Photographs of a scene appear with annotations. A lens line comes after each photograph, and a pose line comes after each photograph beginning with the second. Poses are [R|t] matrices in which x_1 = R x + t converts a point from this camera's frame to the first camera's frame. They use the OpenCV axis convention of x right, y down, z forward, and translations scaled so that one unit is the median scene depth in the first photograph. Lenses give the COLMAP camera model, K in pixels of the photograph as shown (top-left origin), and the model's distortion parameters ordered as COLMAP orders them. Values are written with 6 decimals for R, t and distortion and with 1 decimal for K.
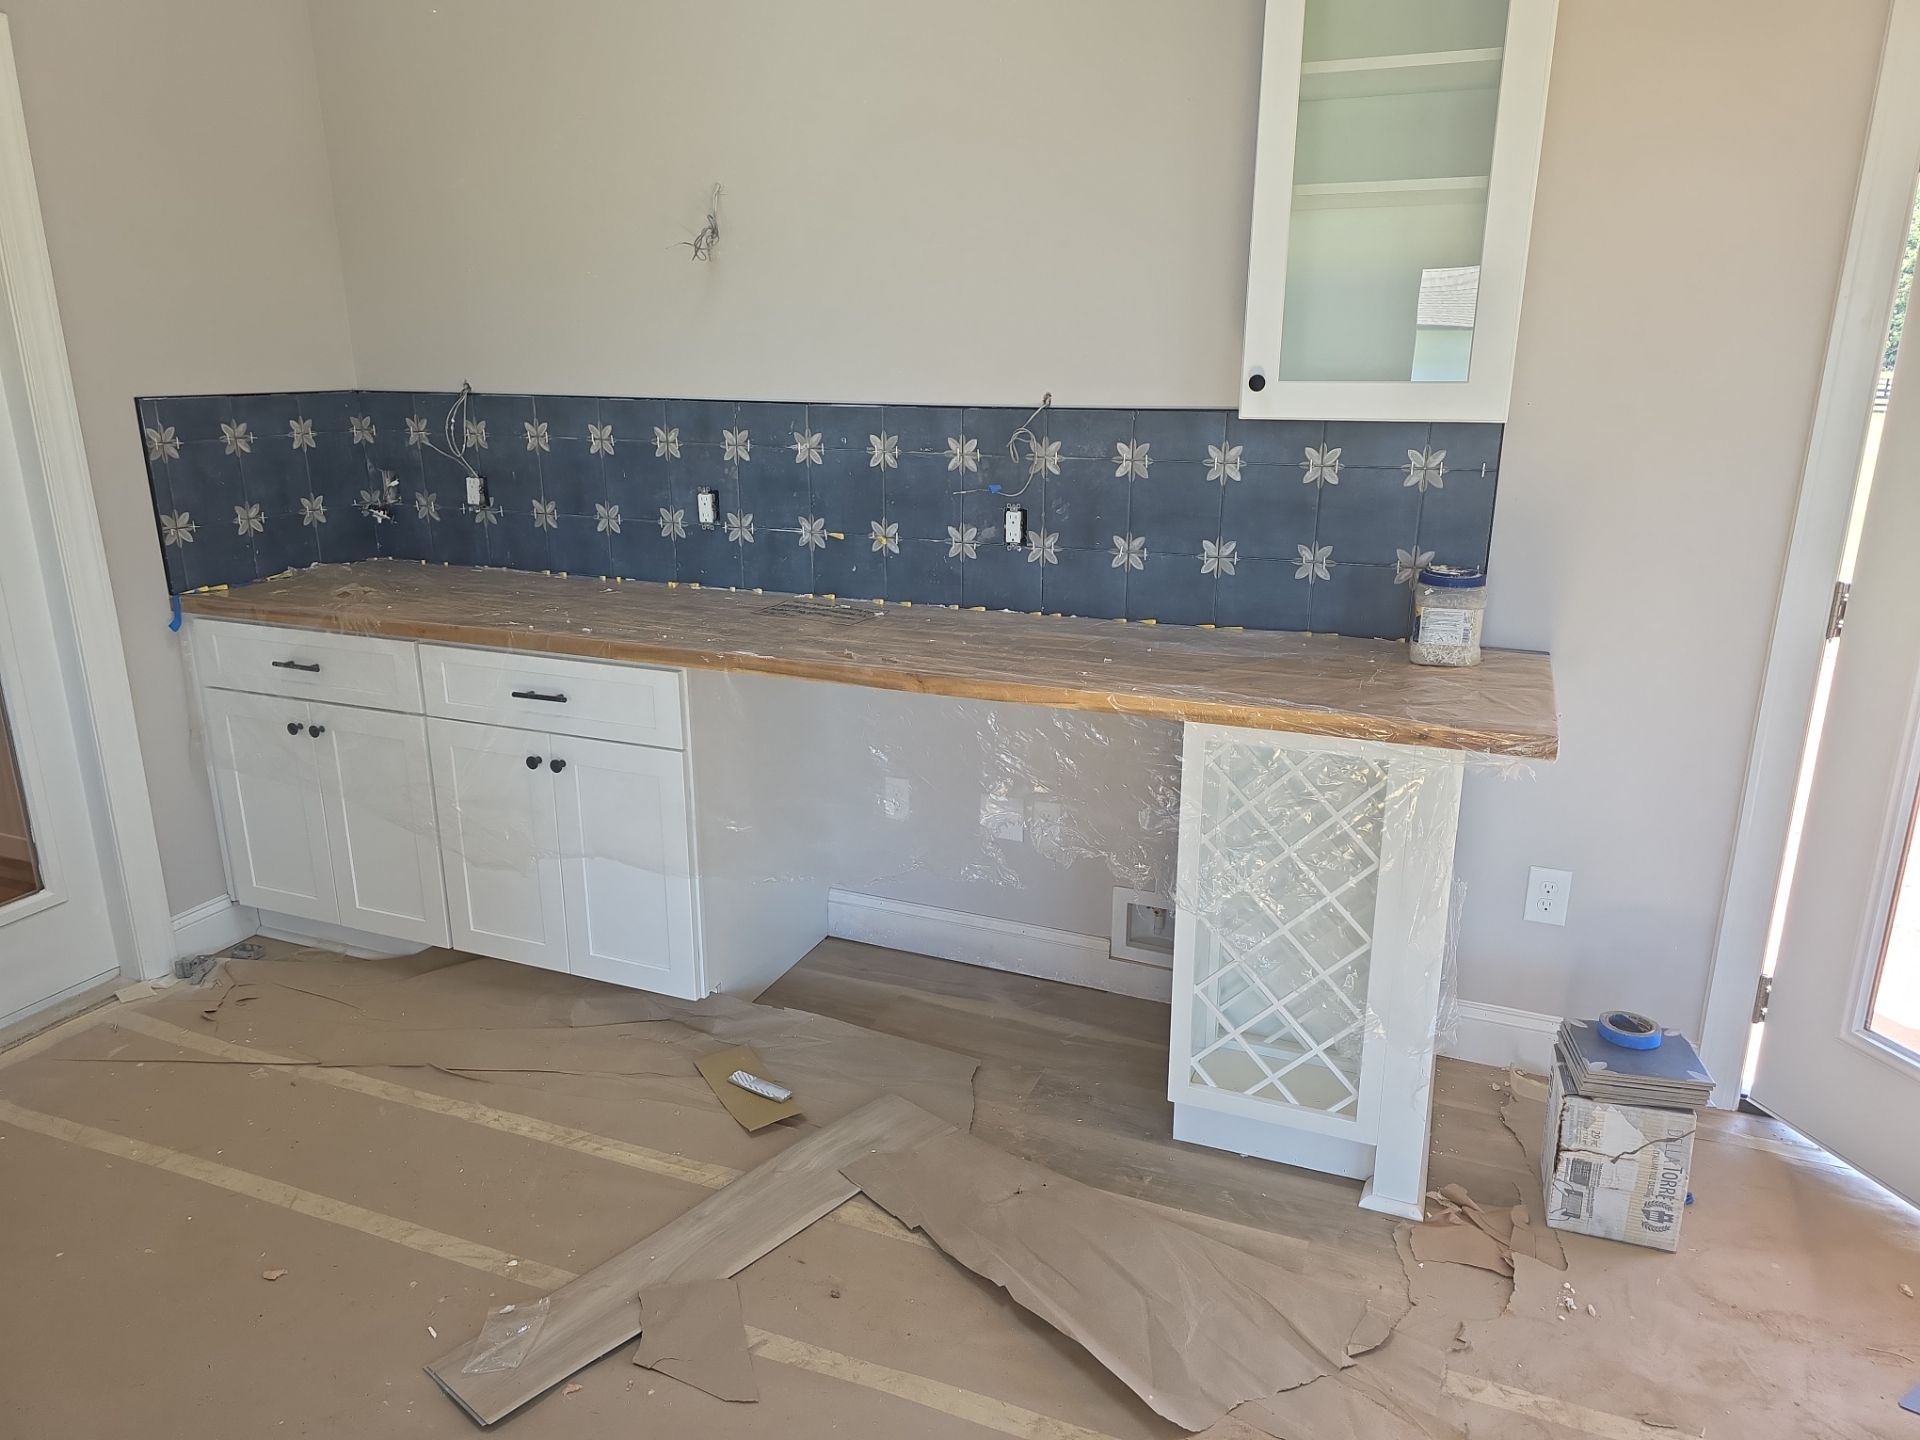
lens RADIAL K [[1300.2, 0, 963.7], [0, 1300.2, 734.0], [0, 0, 1]] dist [0.030045, -0.011214]
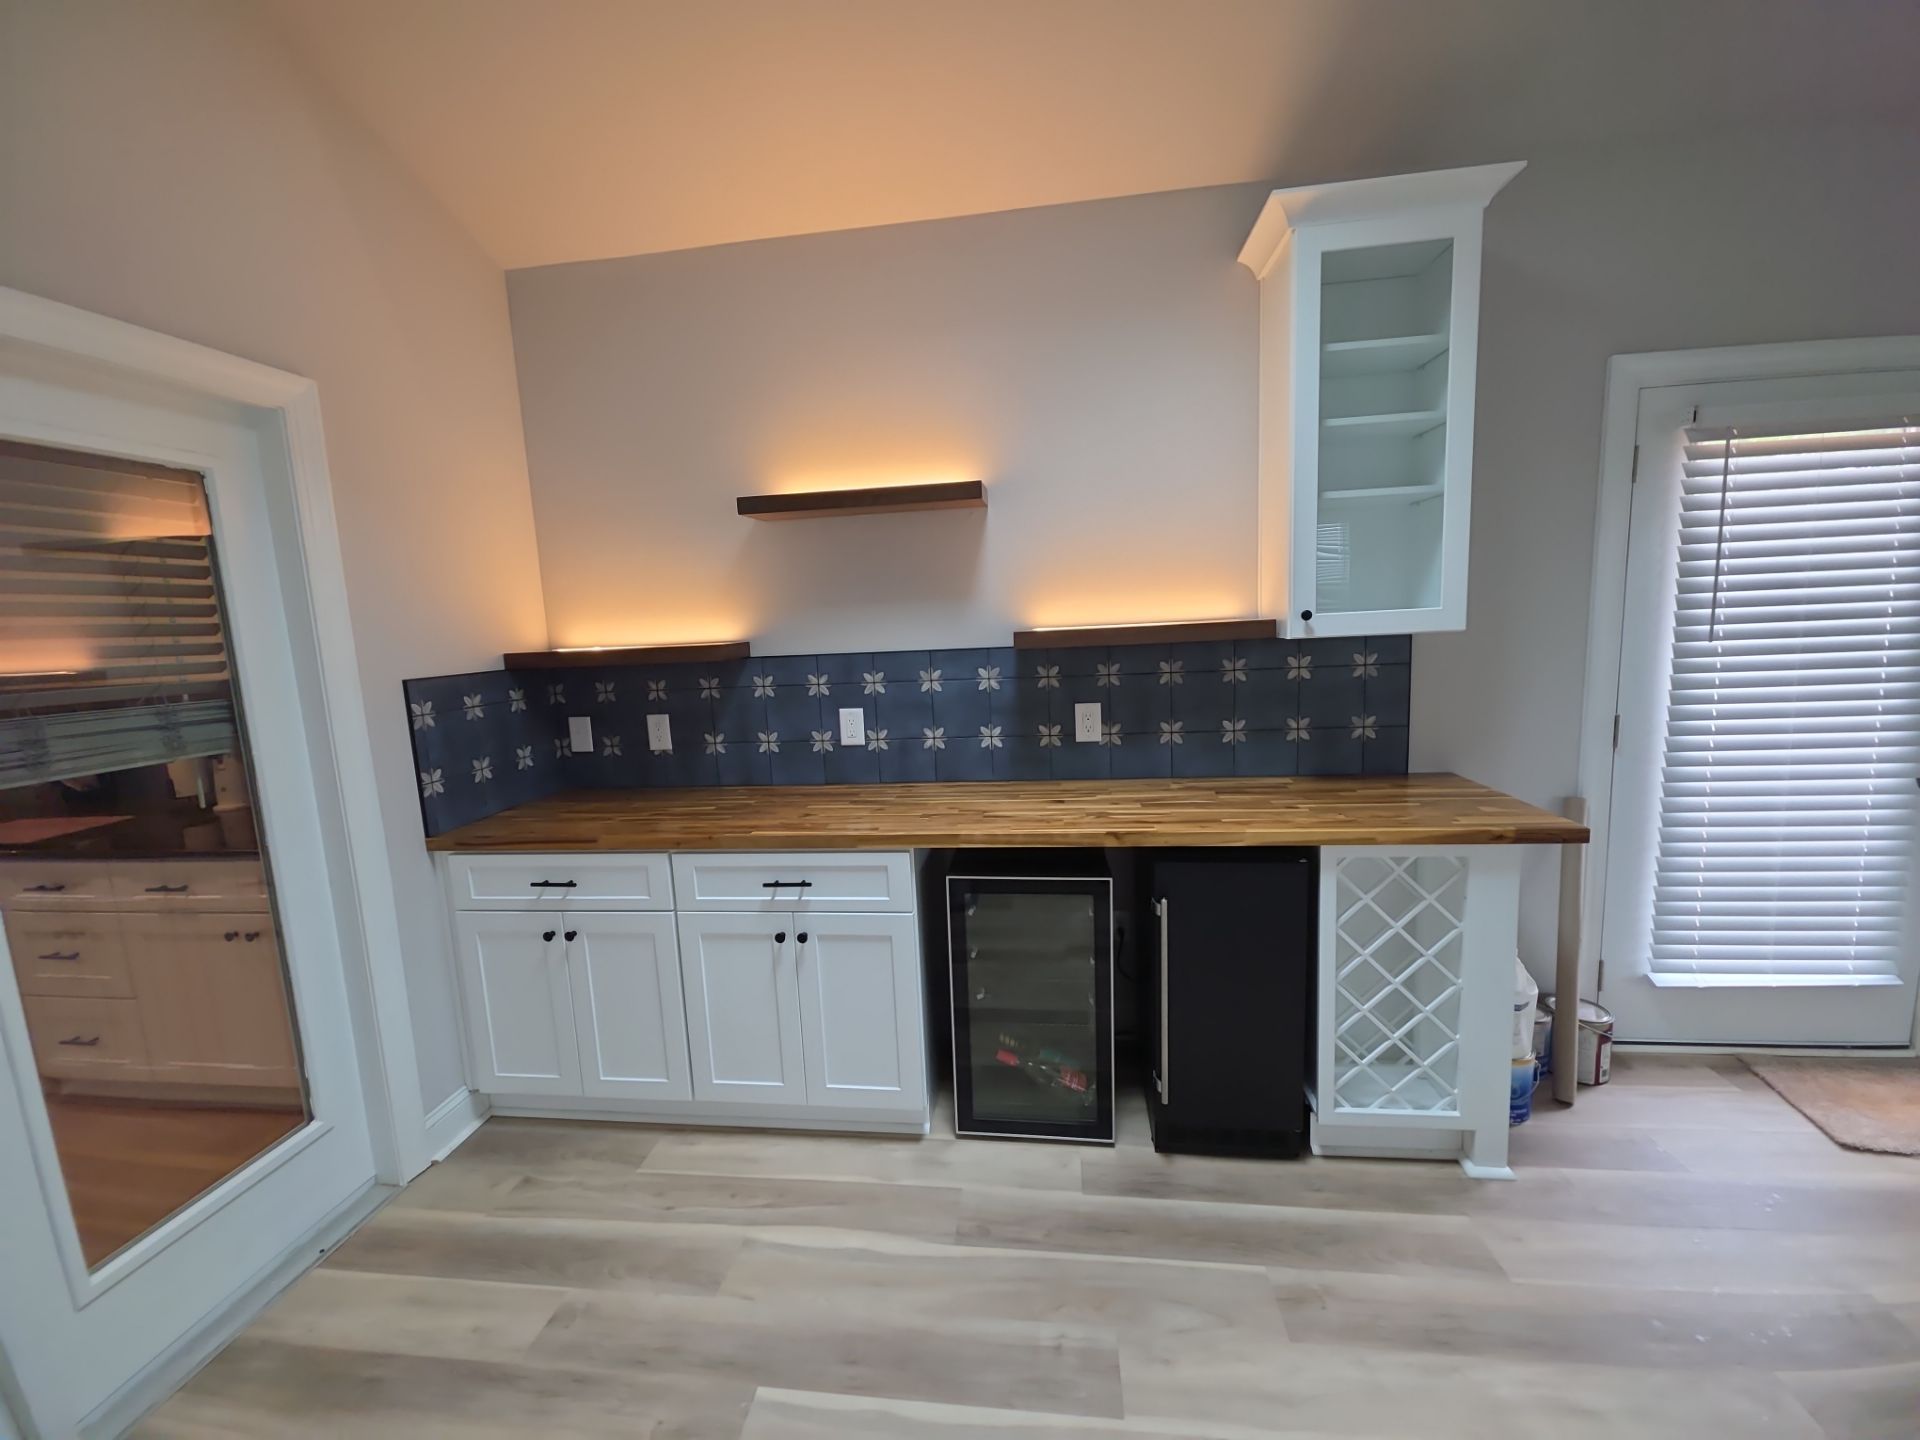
lens RADIAL K [[762.8, 0, 951.2], [0, 762.8, 724.8], [0, 0, 1]] dist [0.011776, -0.007619]
pose [[0.964259, -0.083870, 0.251336, -0.311500], [0.121507, 0.982927, -0.138167, -0.053280], [-0.235457, 0.163767, 0.957987, 0.198268]]
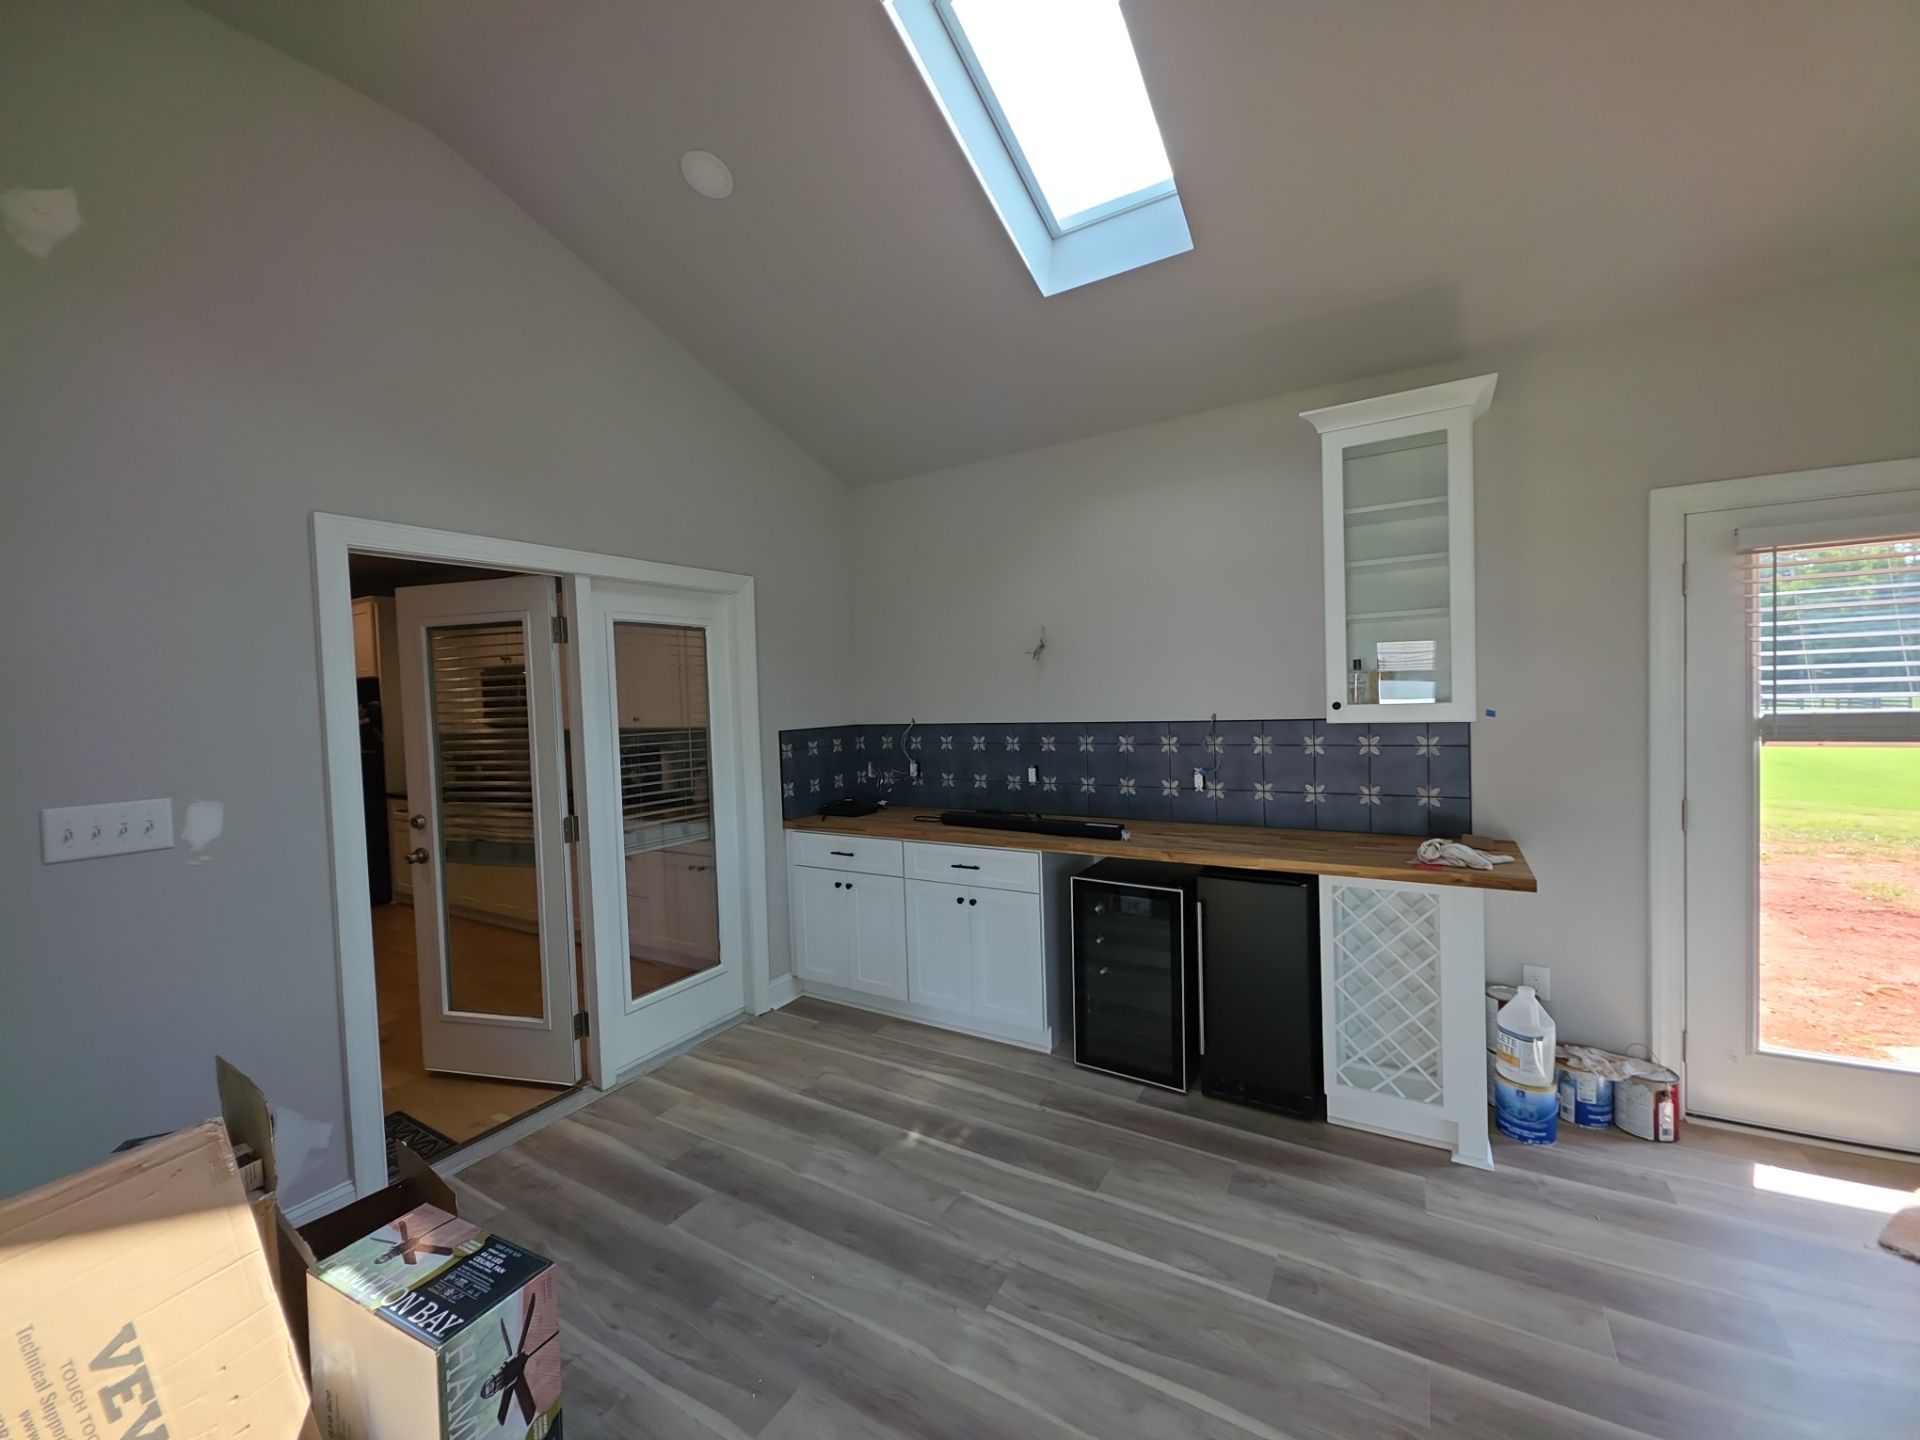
lens RADIAL K [[762.8, 0, 950.3], [0, 762.8, 720.1], [0, 0, 1]] dist [0.011776, -0.007619]
pose [[0.986864, -0.032538, -0.158241, -0.139074], [-0.007864, 0.968670, -0.248227, 0.040708], [0.161361, 0.246210, 0.955690, -0.178174]]
